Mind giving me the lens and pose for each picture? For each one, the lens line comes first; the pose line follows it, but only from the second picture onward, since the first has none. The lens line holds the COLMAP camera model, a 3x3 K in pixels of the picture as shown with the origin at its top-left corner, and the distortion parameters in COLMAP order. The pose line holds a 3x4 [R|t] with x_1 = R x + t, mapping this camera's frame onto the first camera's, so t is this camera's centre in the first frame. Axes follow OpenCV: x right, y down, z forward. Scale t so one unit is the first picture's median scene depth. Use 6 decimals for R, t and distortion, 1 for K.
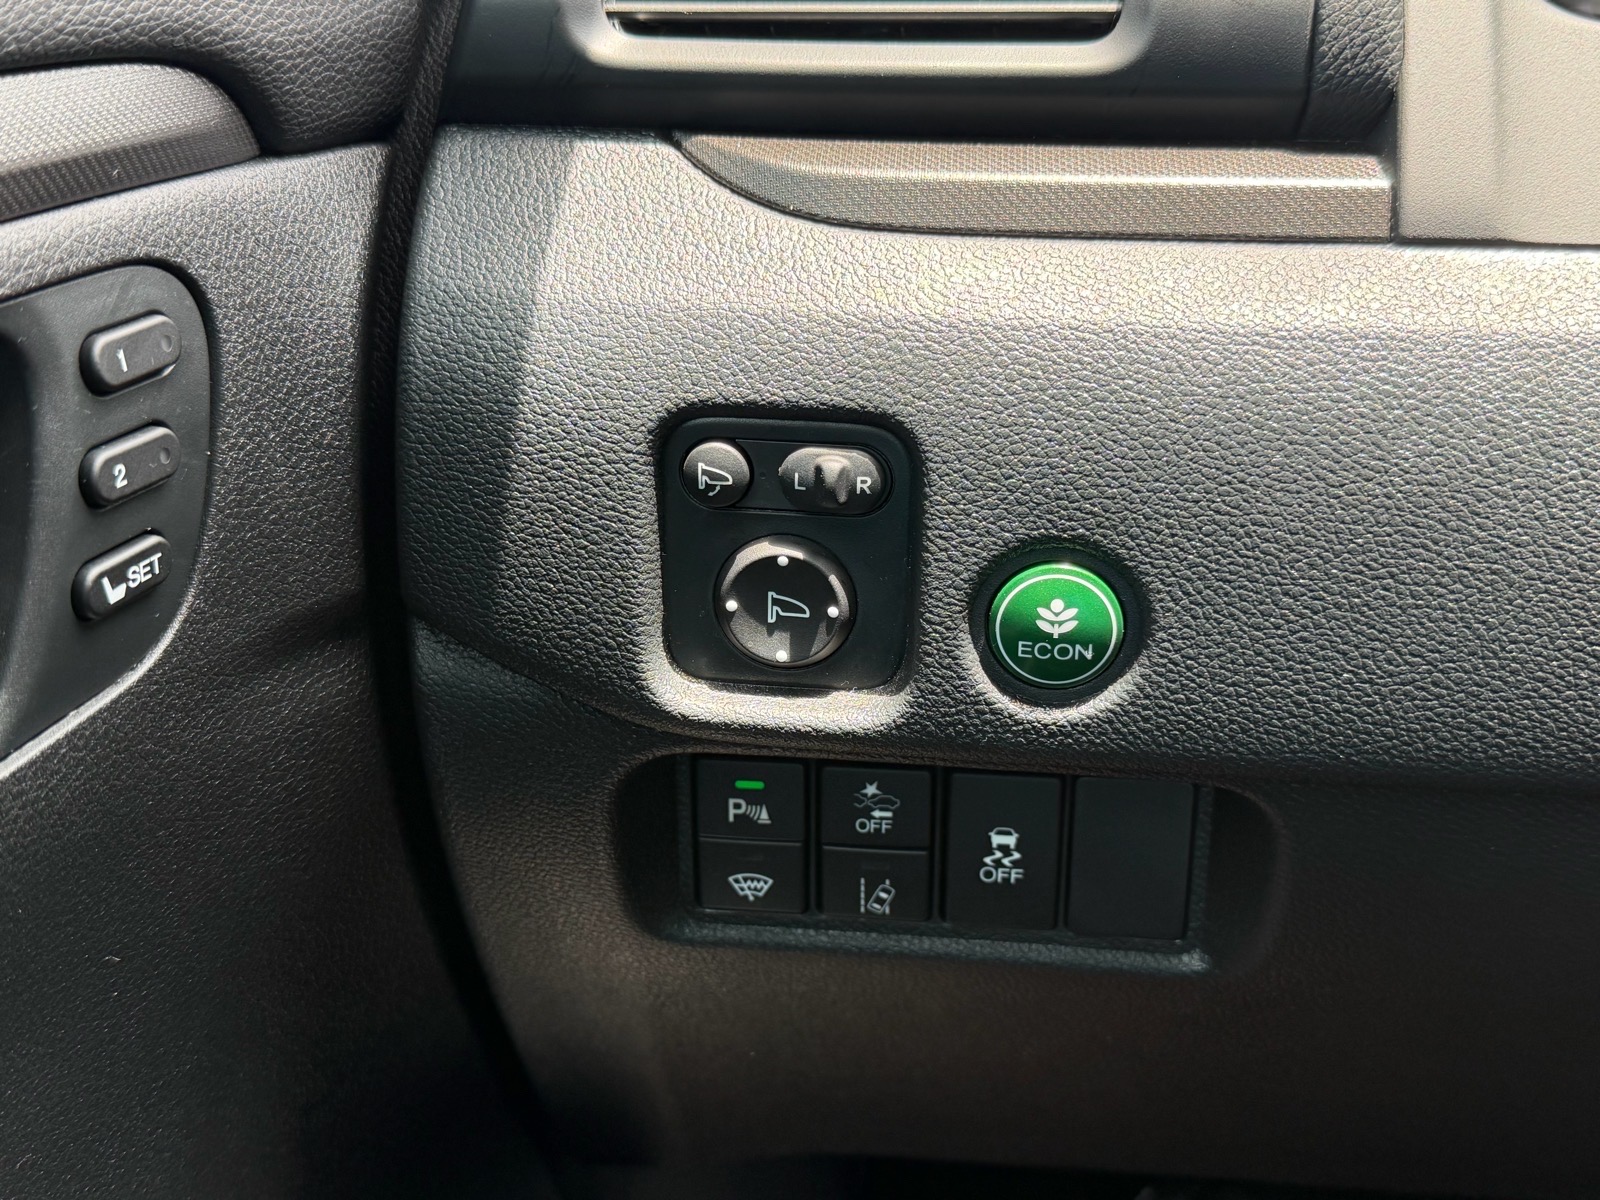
lens RADIAL K [[1751.3, 0, 869.1], [0, 1751.3, 630.0], [0, 0, 1]] dist [0.015362, 0.000000]
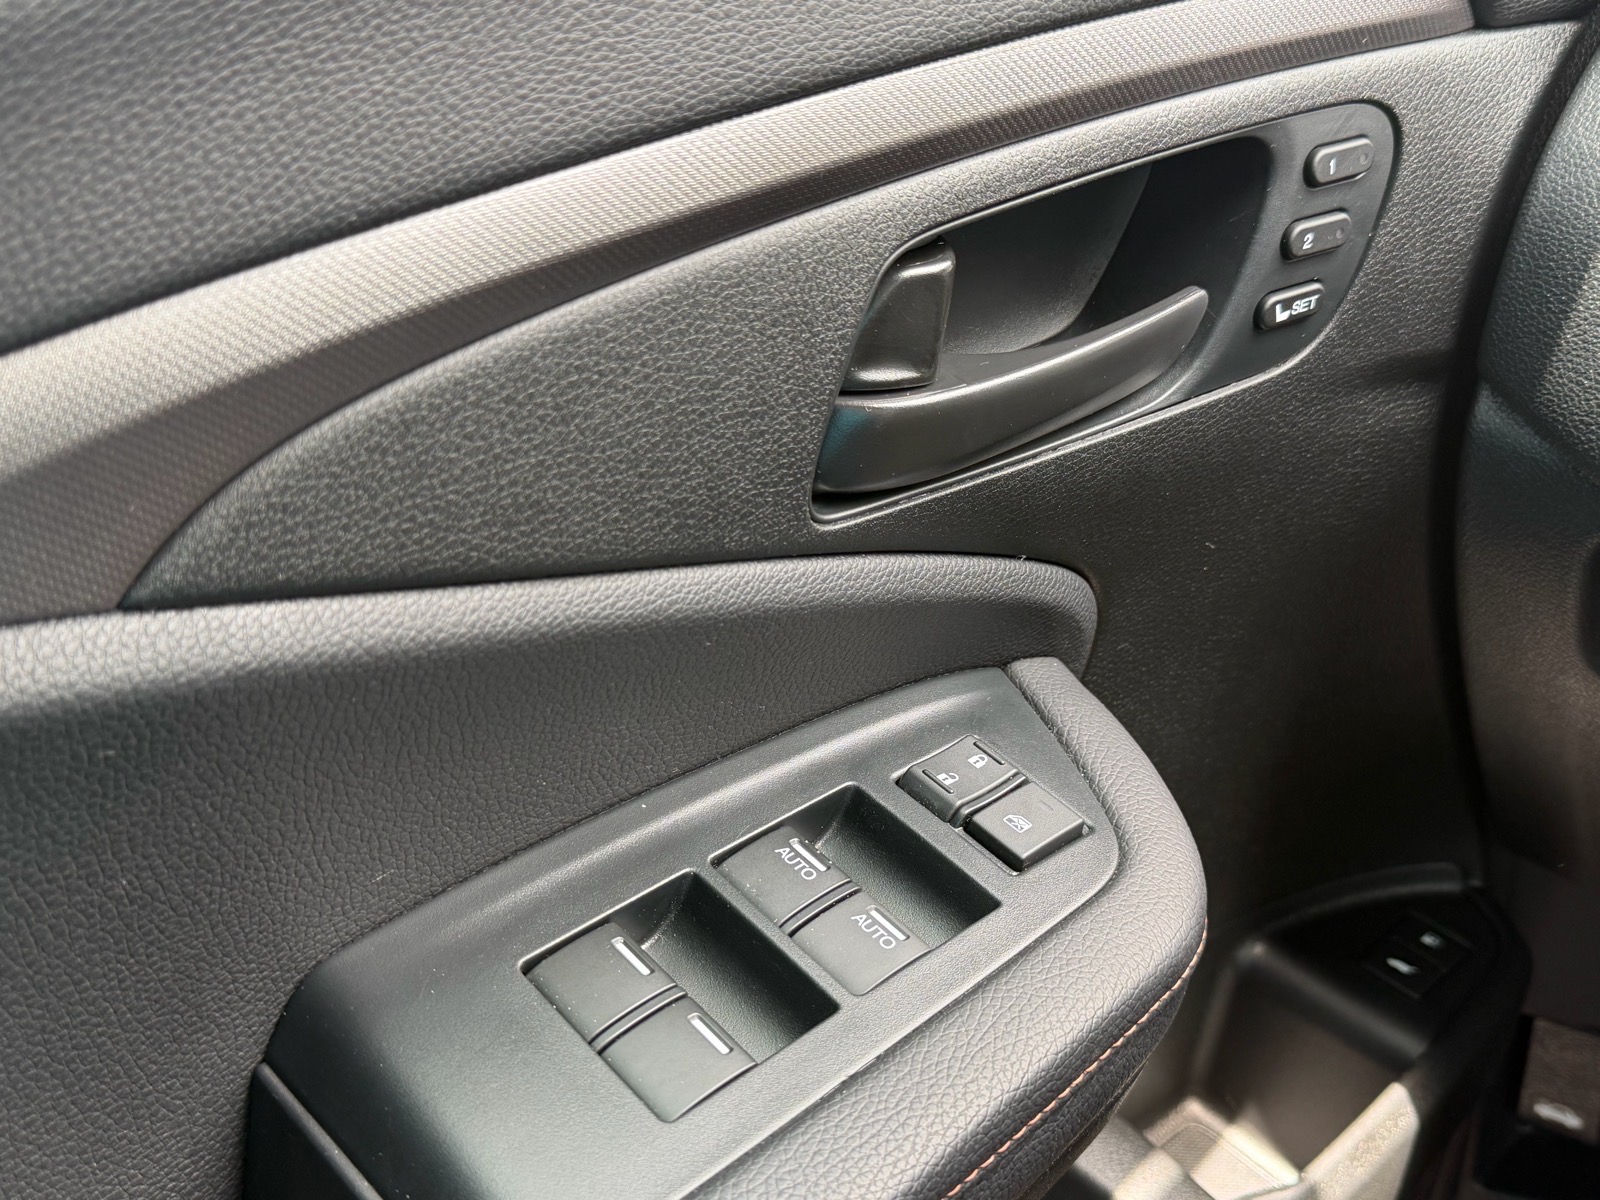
lens RADIAL K [[1751.3, 0, 810.9], [0, 1751.3, 613.7], [0, 0, 1]] dist [0.015362, 0.000000]
pose [[0.746188, 0.326544, -0.580149, 0.229173], [-0.238506, 0.944721, 0.224981, -0.020494], [0.621545, -0.029509, 0.782822, -0.447279]]
